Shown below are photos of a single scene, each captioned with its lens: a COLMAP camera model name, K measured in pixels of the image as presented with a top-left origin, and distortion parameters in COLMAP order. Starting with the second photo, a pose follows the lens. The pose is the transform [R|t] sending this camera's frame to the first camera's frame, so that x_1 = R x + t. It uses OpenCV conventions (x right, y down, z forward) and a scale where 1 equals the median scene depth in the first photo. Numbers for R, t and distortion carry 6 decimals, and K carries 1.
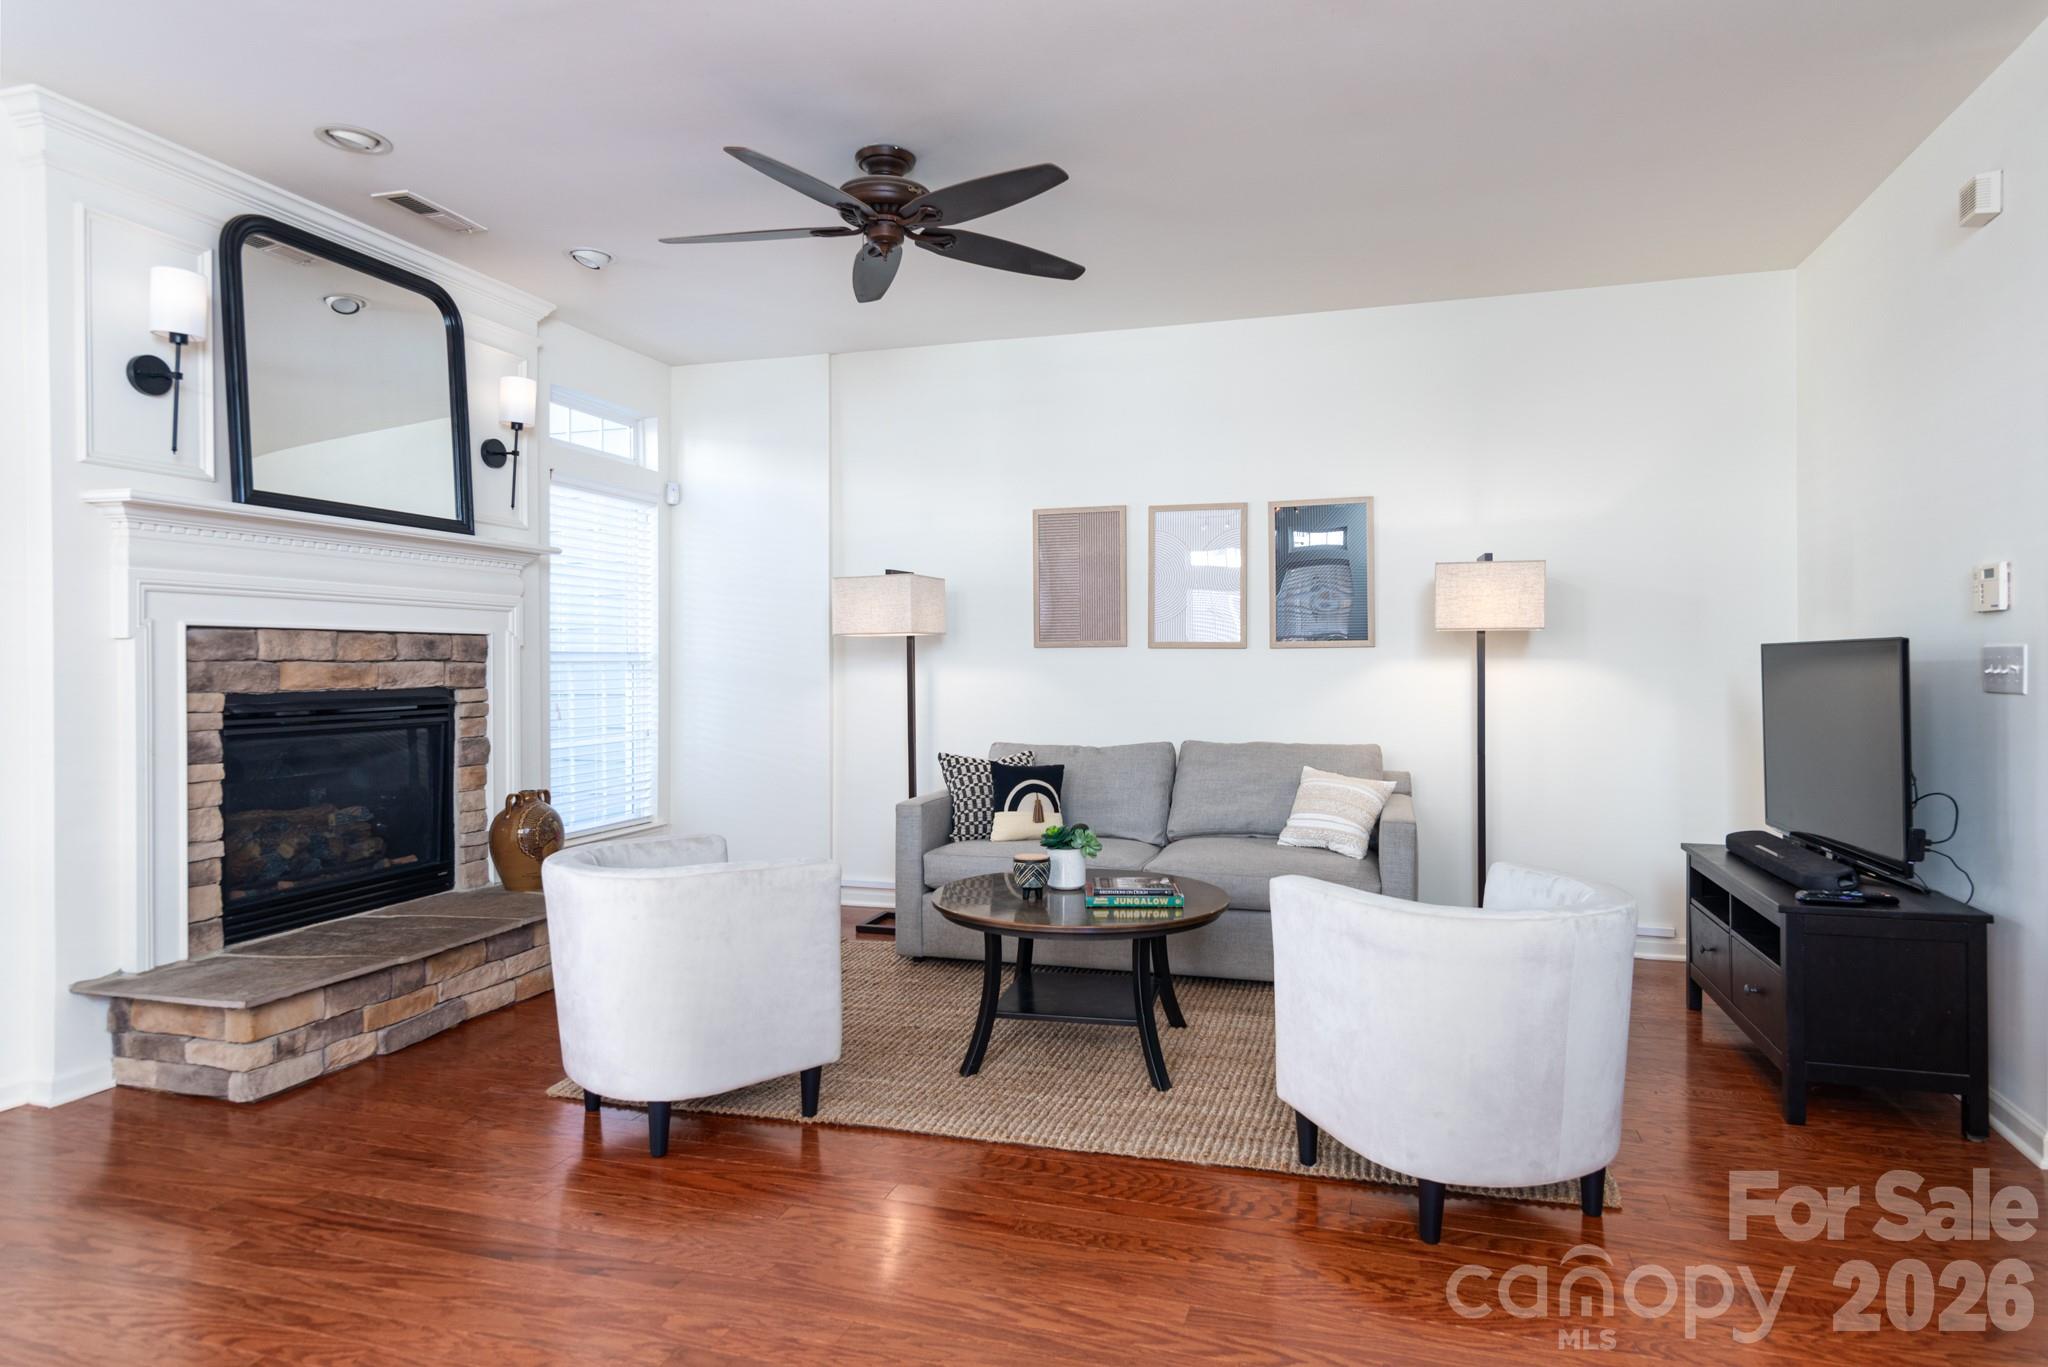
lens RADIAL K [[1196.5, 0, 1028.9], [0, 1196.5, 671.6], [0, 0, 1]] dist [0.002998, 0.000093]
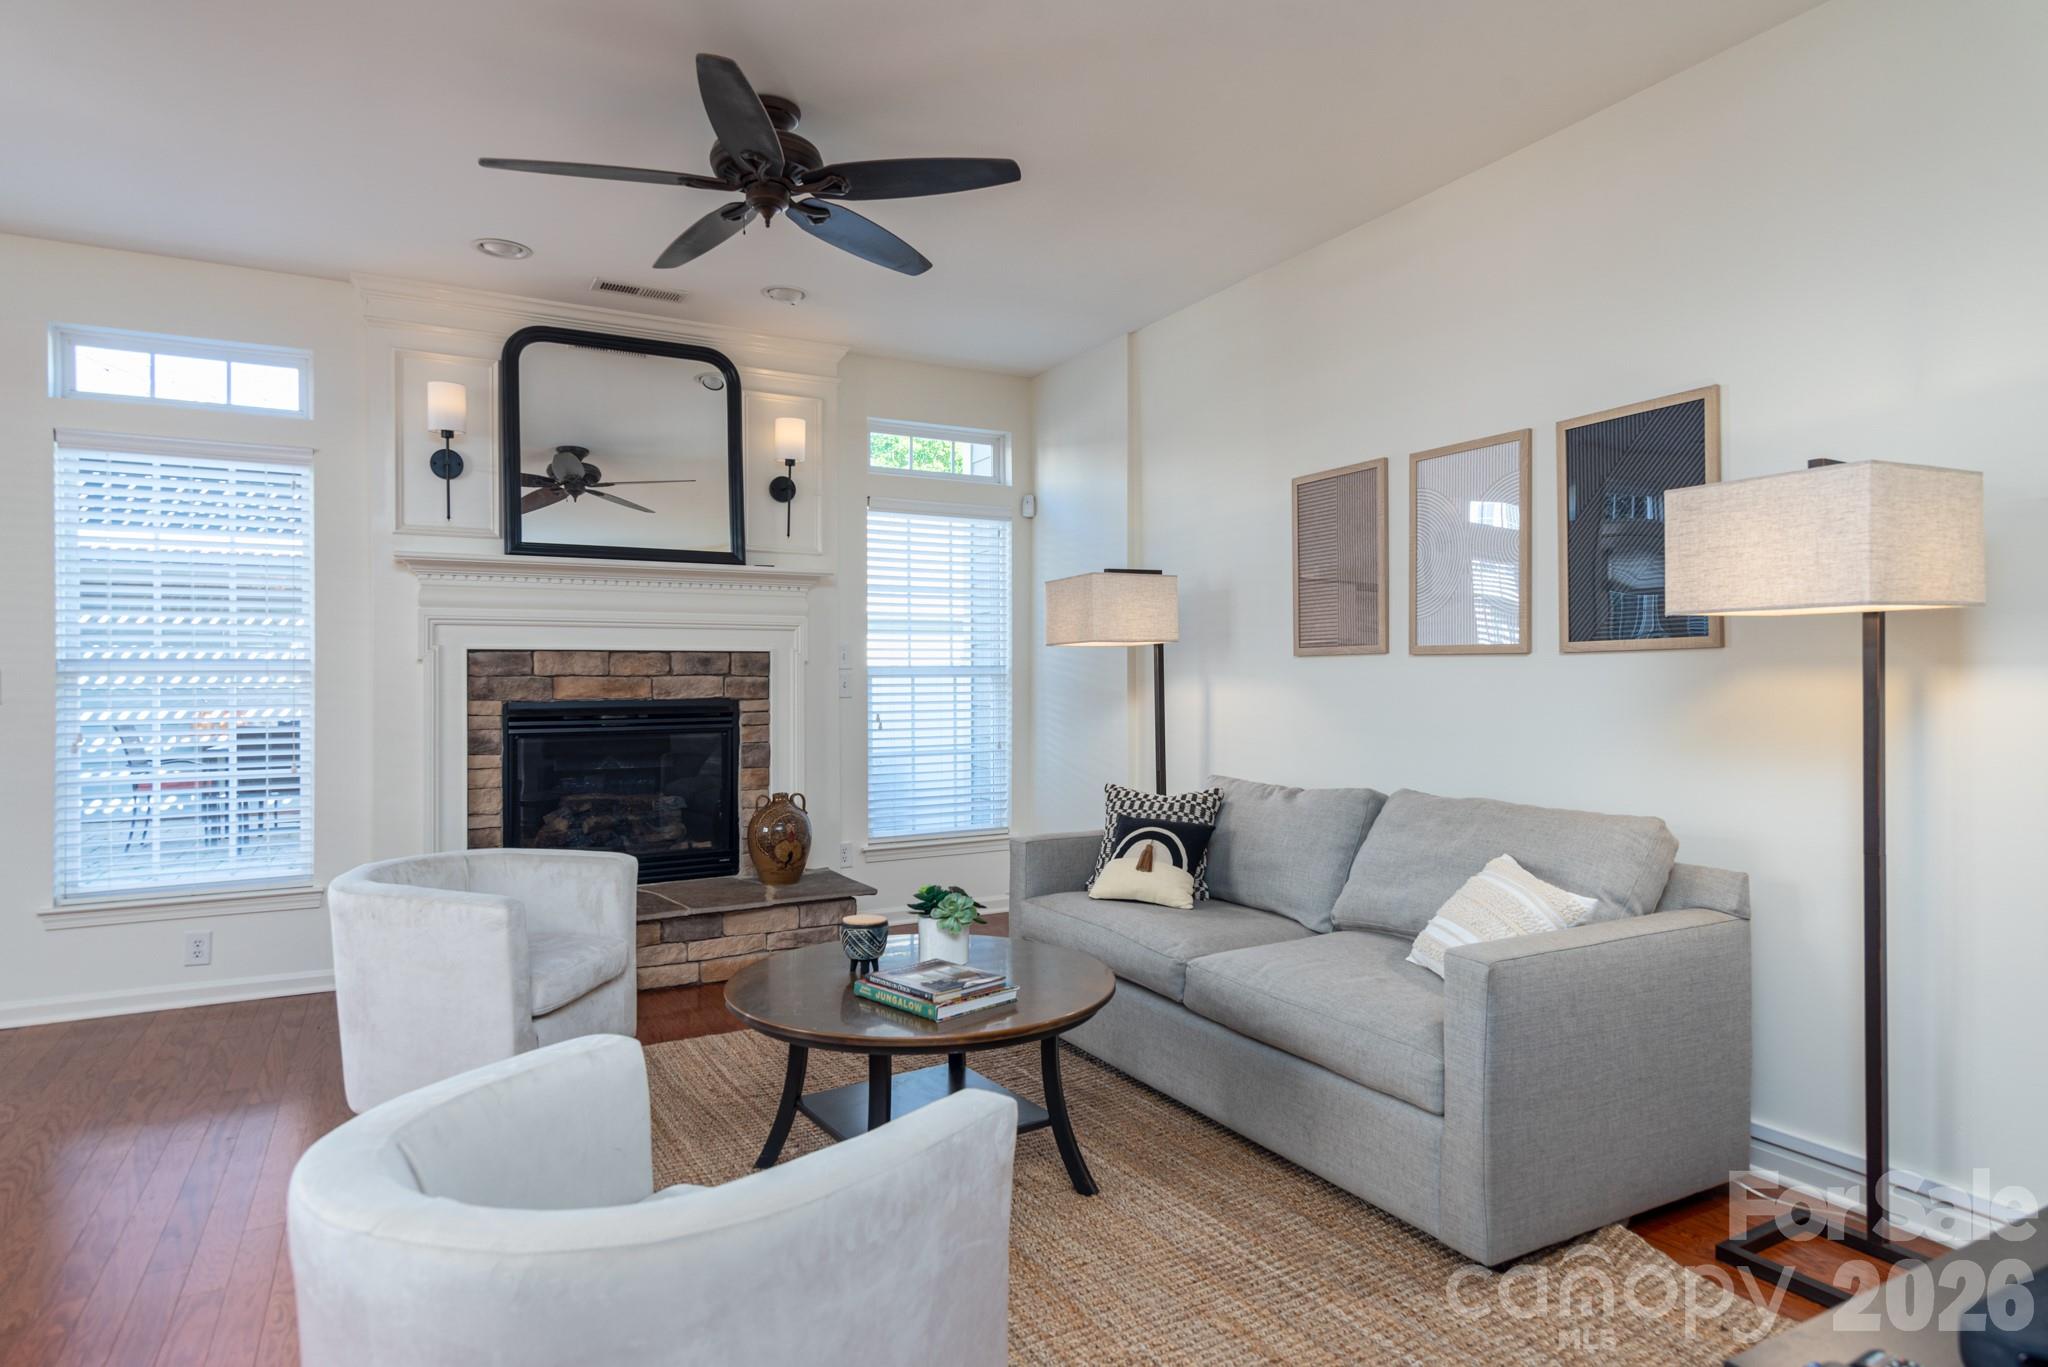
lens RADIAL K [[1143.7, 0, 1028.1], [0, 1143.7, 679.5], [0, 0, 1]] dist [0.021225, -0.001409]
pose [[0.708582, 0.001343, -0.705627, 0.511274], [-0.002542, 0.999997, -0.000649, -0.005100], [0.705624, 0.002254, 0.708583, 0.437590]]
